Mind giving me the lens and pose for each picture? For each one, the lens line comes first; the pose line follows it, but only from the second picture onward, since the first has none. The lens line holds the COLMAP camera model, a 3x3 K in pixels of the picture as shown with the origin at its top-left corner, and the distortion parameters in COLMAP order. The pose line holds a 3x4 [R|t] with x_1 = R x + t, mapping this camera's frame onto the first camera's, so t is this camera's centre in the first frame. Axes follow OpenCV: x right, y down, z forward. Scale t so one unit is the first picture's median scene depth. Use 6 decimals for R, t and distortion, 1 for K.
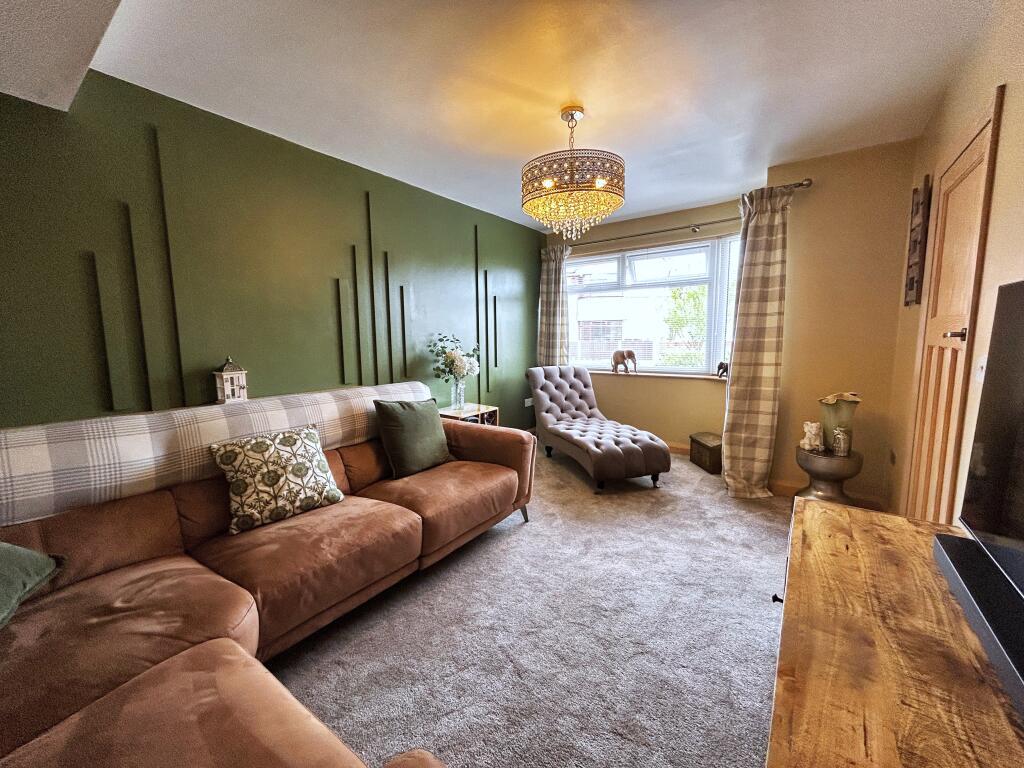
lens RADIAL K [[412.2, 0, 510.2], [0, 412.2, 384.2], [0, 0, 1]] dist [-0.004577, 0.000320]
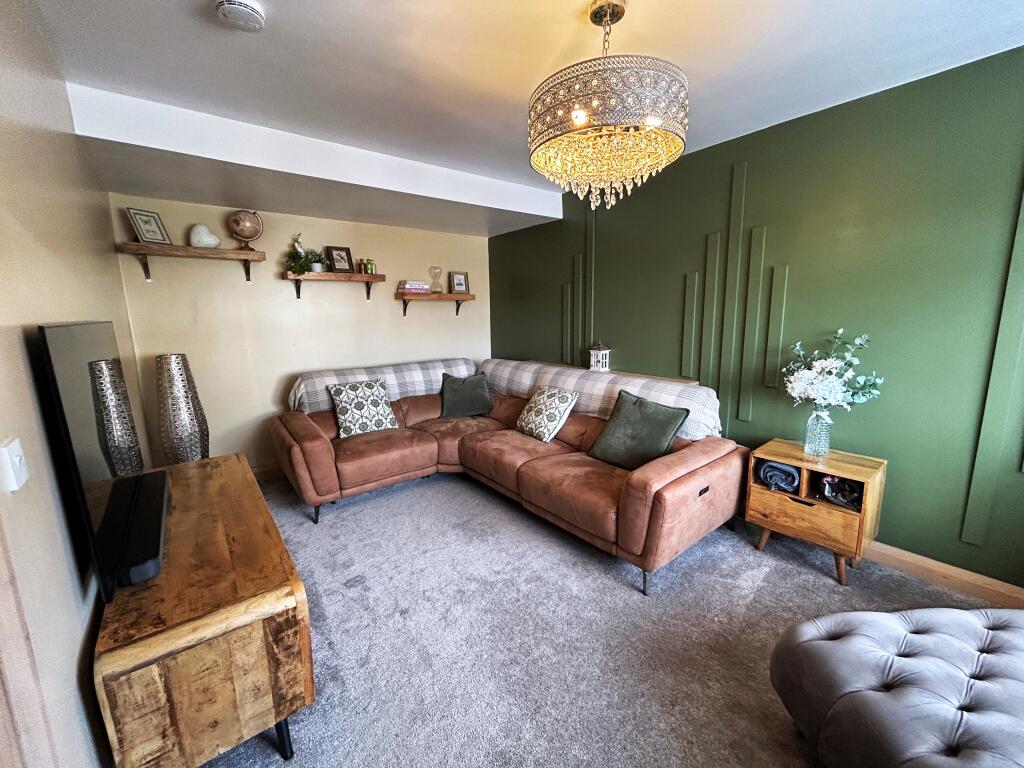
lens RADIAL K [[412.2, 0, 510.2], [0, 412.2, 384.2], [0, 0, 1]] dist [-0.004577, 0.000320]
pose [[-0.264576, 0.180665, -0.947291, 0.929603], [-0.093569, 0.972851, 0.211673, -0.210156], [0.959815, 0.144641, -0.240489, 1.118331]]
